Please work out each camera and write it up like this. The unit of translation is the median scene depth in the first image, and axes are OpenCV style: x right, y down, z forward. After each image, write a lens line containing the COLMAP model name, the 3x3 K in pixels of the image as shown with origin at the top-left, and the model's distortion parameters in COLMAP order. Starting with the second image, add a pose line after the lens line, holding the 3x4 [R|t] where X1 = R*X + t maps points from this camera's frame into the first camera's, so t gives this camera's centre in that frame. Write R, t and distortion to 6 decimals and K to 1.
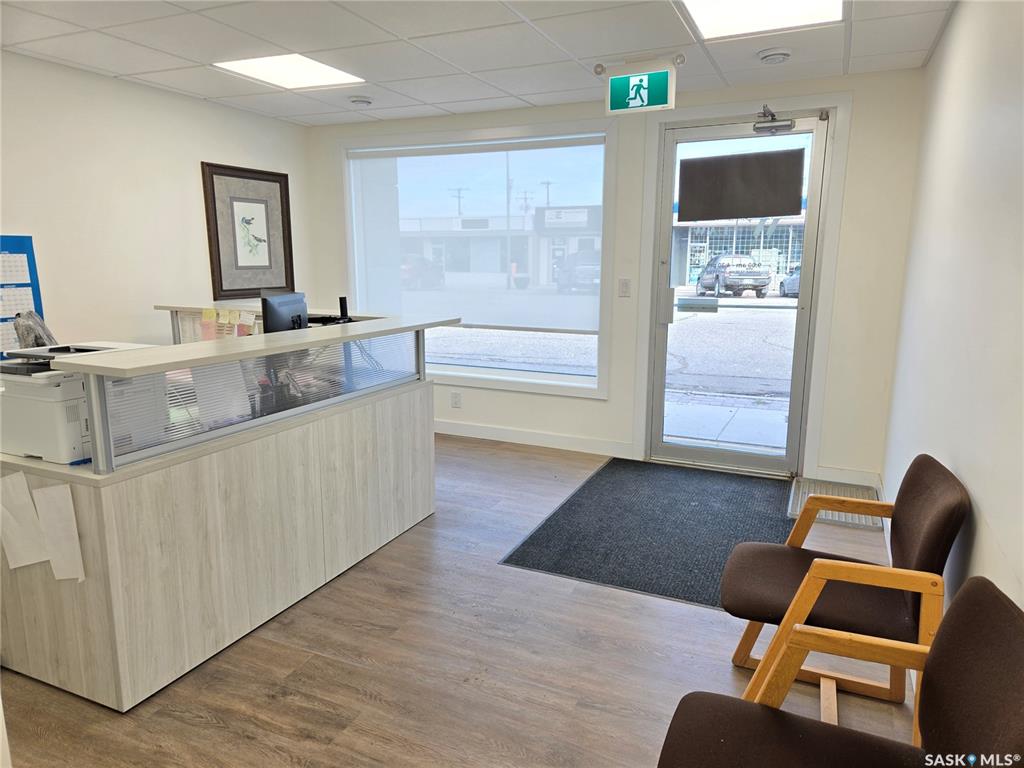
lens RADIAL K [[684.4, 0, 511.3], [0, 684.4, 384.8], [0, 0, 1]] dist [0.074781, -0.053462]
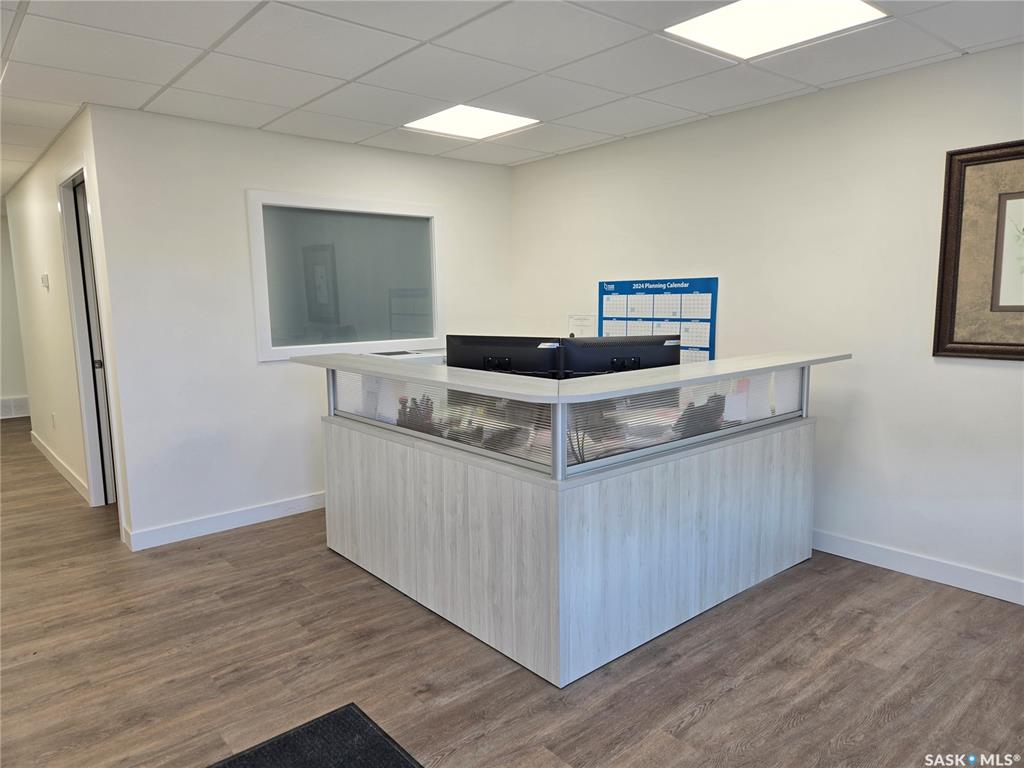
lens RADIAL K [[684.4, 0, 511.3], [0, 684.4, 383.6], [0, 0, 1]] dist [0.074781, -0.053462]
pose [[-0.424119, 0.122499, -0.897283, 0.588385], [-0.152075, 0.967105, 0.203912, -0.279587], [0.892746, 0.222938, -0.391539, 1.475145]]
